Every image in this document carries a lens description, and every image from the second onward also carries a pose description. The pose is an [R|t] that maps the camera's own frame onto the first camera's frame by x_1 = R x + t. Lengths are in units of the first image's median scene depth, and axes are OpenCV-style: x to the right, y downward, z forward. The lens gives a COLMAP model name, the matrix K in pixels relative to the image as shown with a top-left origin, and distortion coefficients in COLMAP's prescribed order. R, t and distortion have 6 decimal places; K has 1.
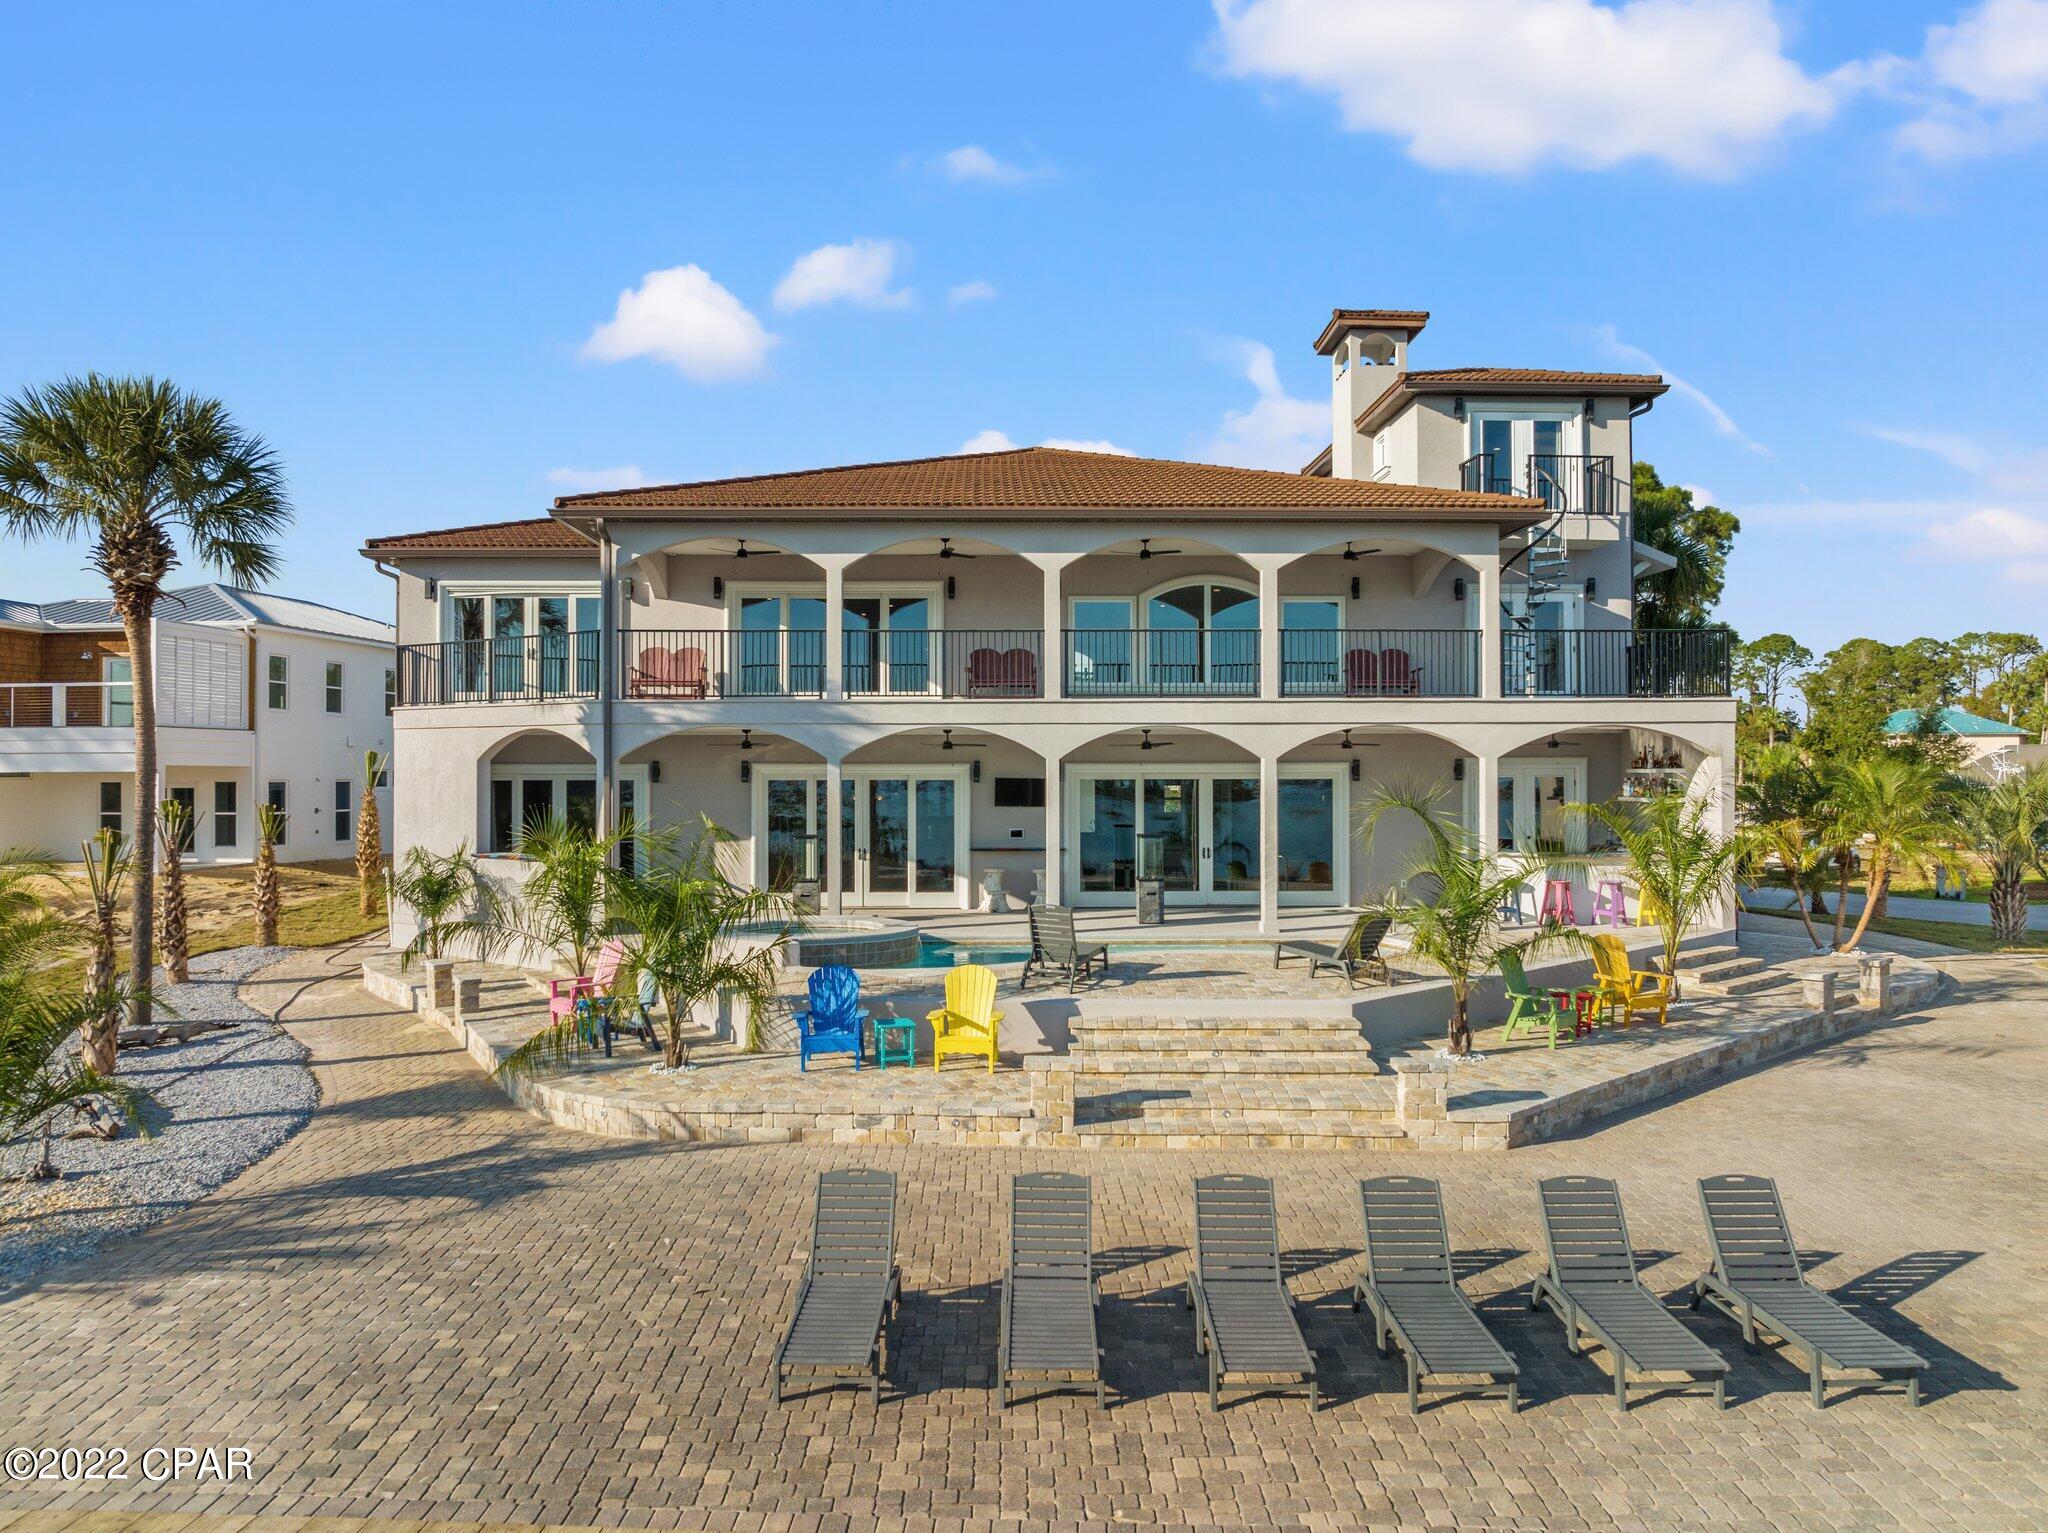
lens RADIAL K [[1412.3, 0, 1024.0], [0, 1412.3, 766.5], [0, 0, 1]] dist [-0.026815, 0.003372]
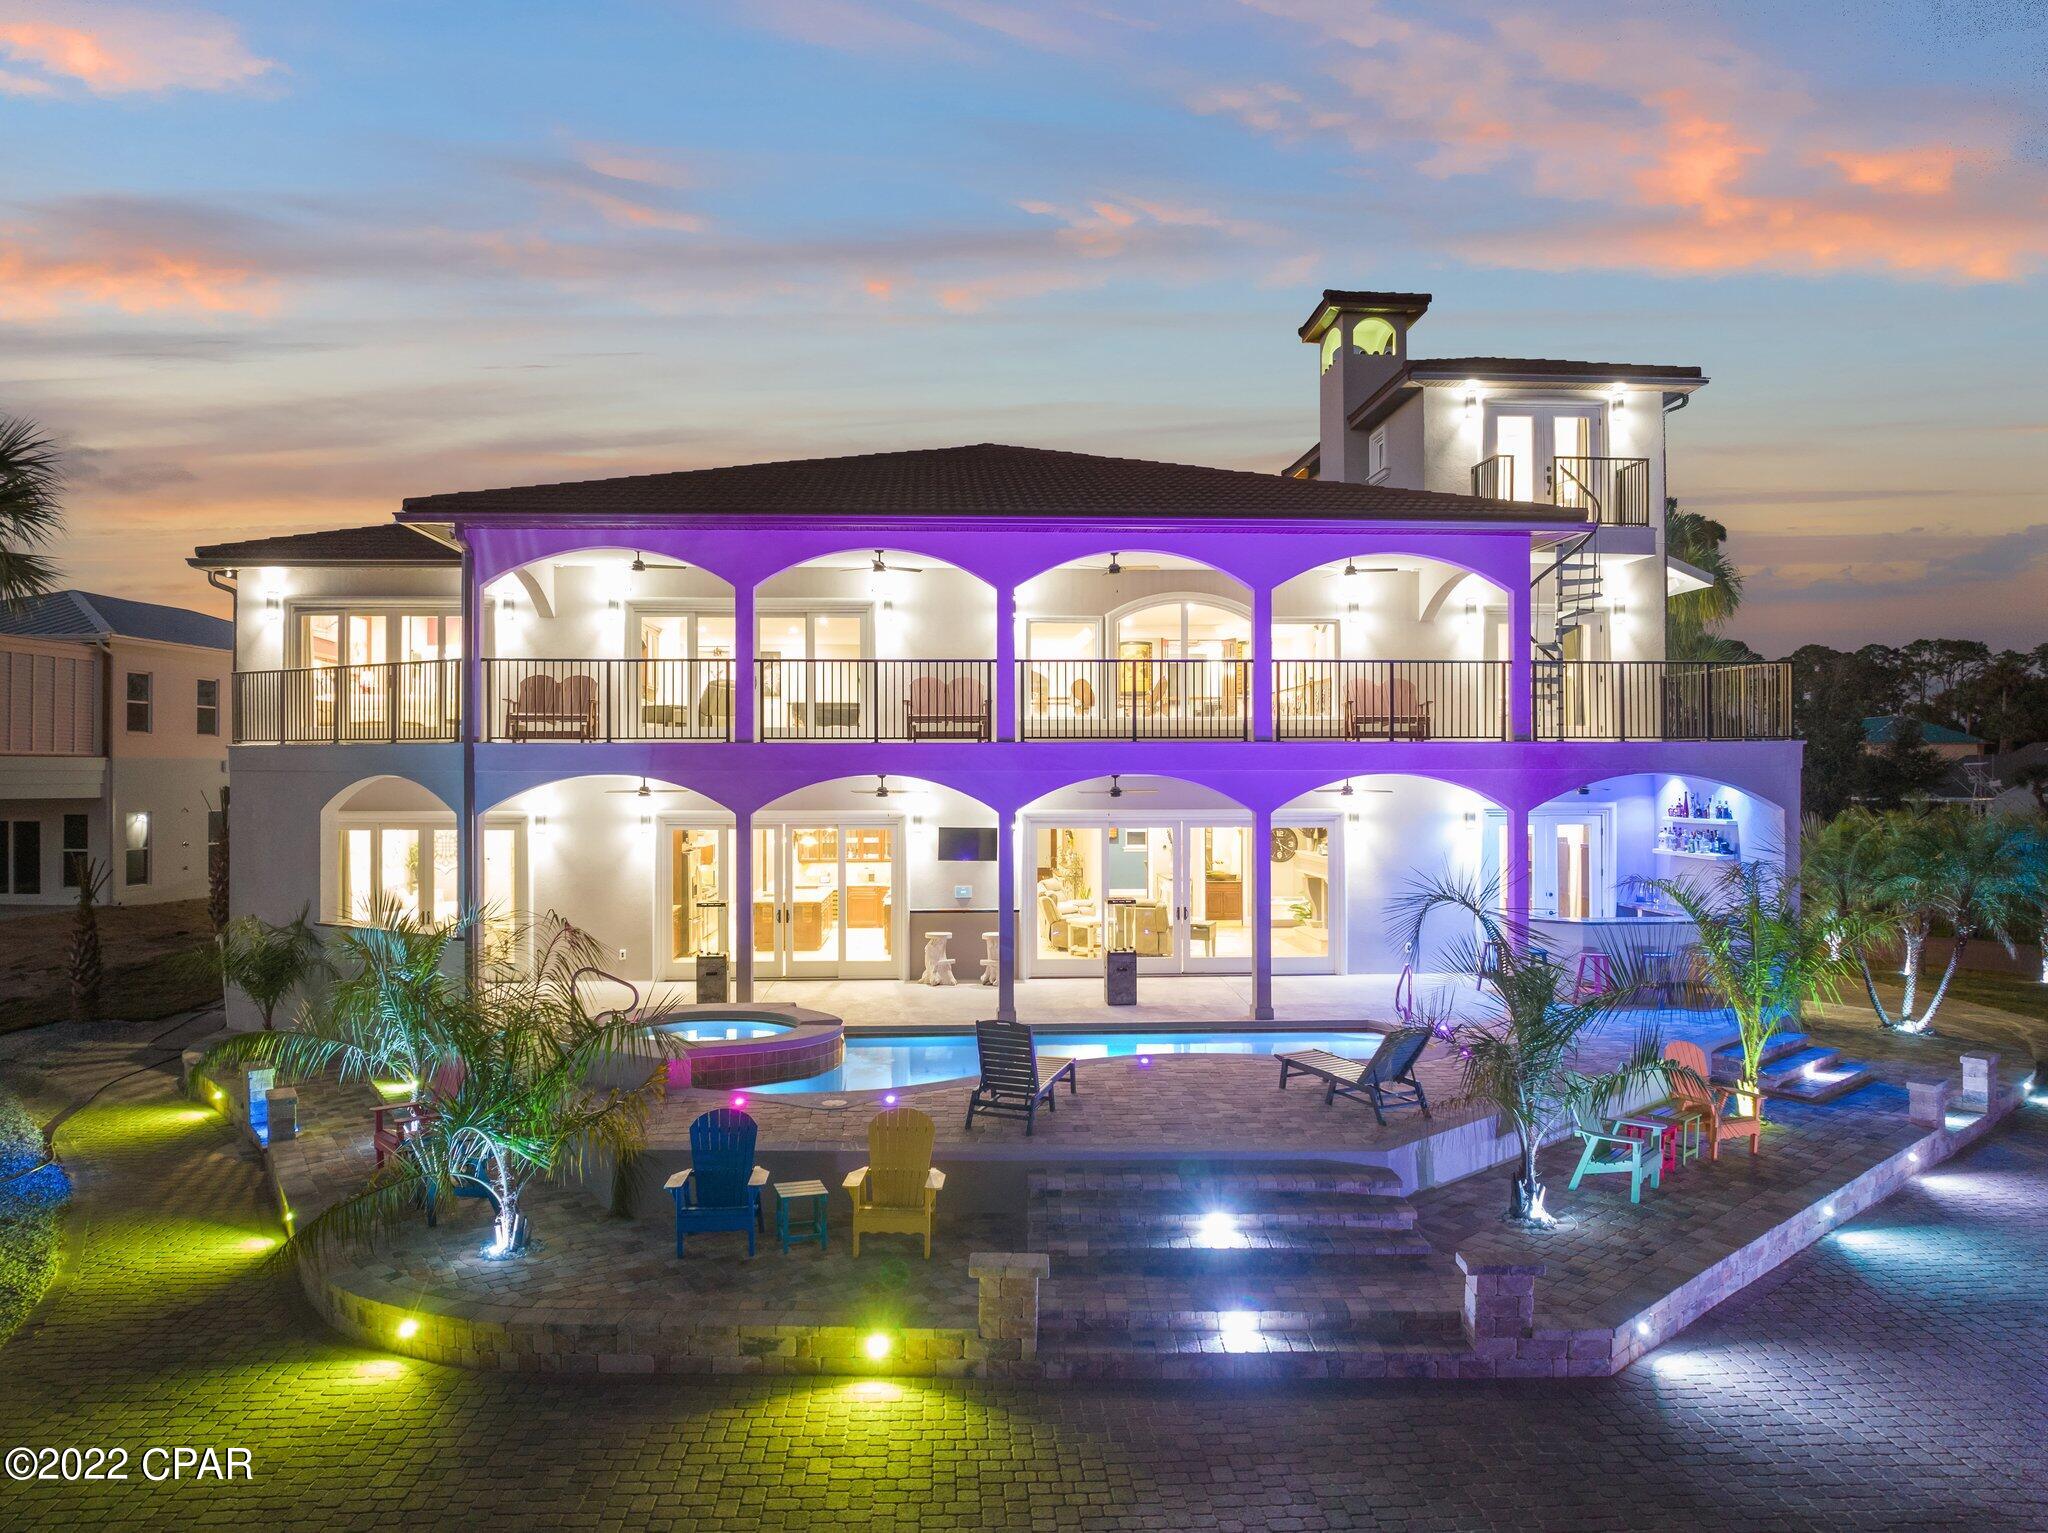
lens RADIAL K [[1439.8, 0, 1024.0], [0, 1439.8, 766.5], [0, 0, 1]] dist [-0.025195, -0.000341]
pose [[0.999368, -0.000457, 0.035541, 0.000446], [0.000620, 0.999989, -0.004577, -0.021454], [-0.035539, 0.004596, 0.999358, 0.105380]]
